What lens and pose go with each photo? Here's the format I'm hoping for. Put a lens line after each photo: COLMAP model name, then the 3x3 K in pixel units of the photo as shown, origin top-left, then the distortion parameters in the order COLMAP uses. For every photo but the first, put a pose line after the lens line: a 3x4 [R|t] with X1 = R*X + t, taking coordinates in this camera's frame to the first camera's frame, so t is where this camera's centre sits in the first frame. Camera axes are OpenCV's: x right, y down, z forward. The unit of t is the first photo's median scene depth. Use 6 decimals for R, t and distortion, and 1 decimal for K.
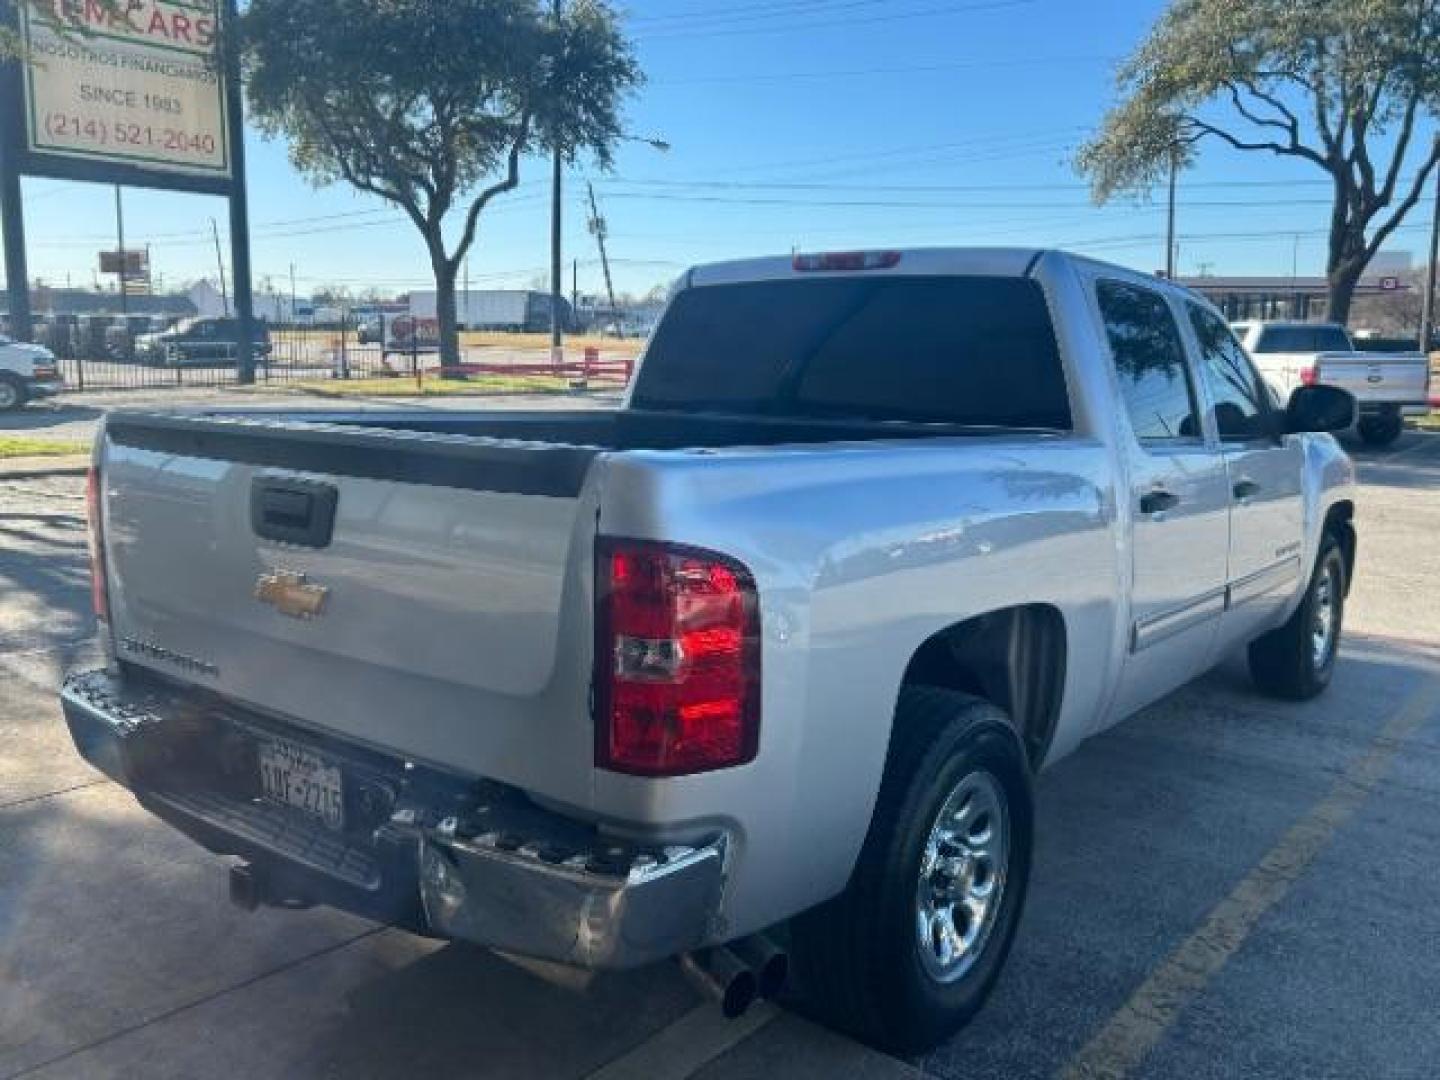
lens RADIAL K [[1229.9, 0, 720.0], [0, 1229.9, 540.0], [0, 0, 1]] dist [-0.004806, -0.003162]
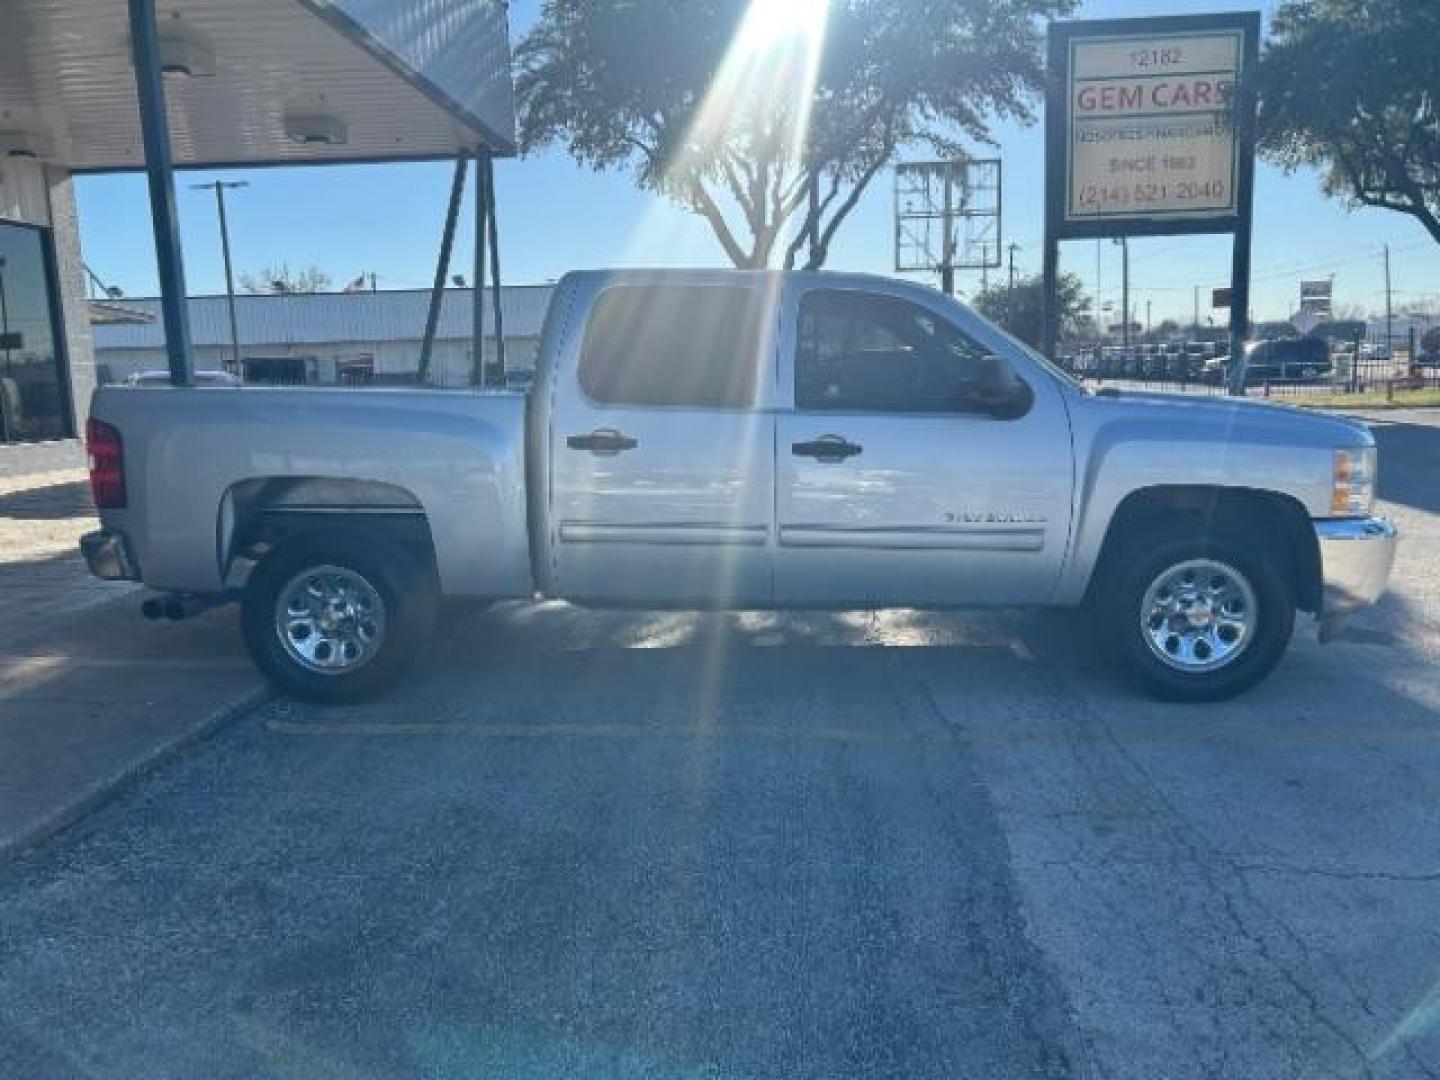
lens RADIAL K [[1066.8, 0, 707.5], [0, 1066.8, 538.1], [0, 0, 1]] dist [0.056029, -0.059615]
pose [[0.552780, 0.098128, -0.827530, 0.194603], [-0.102852, 0.993484, 0.049103, 0.002049], [0.826956, 0.057970, 0.559270, 0.059056]]
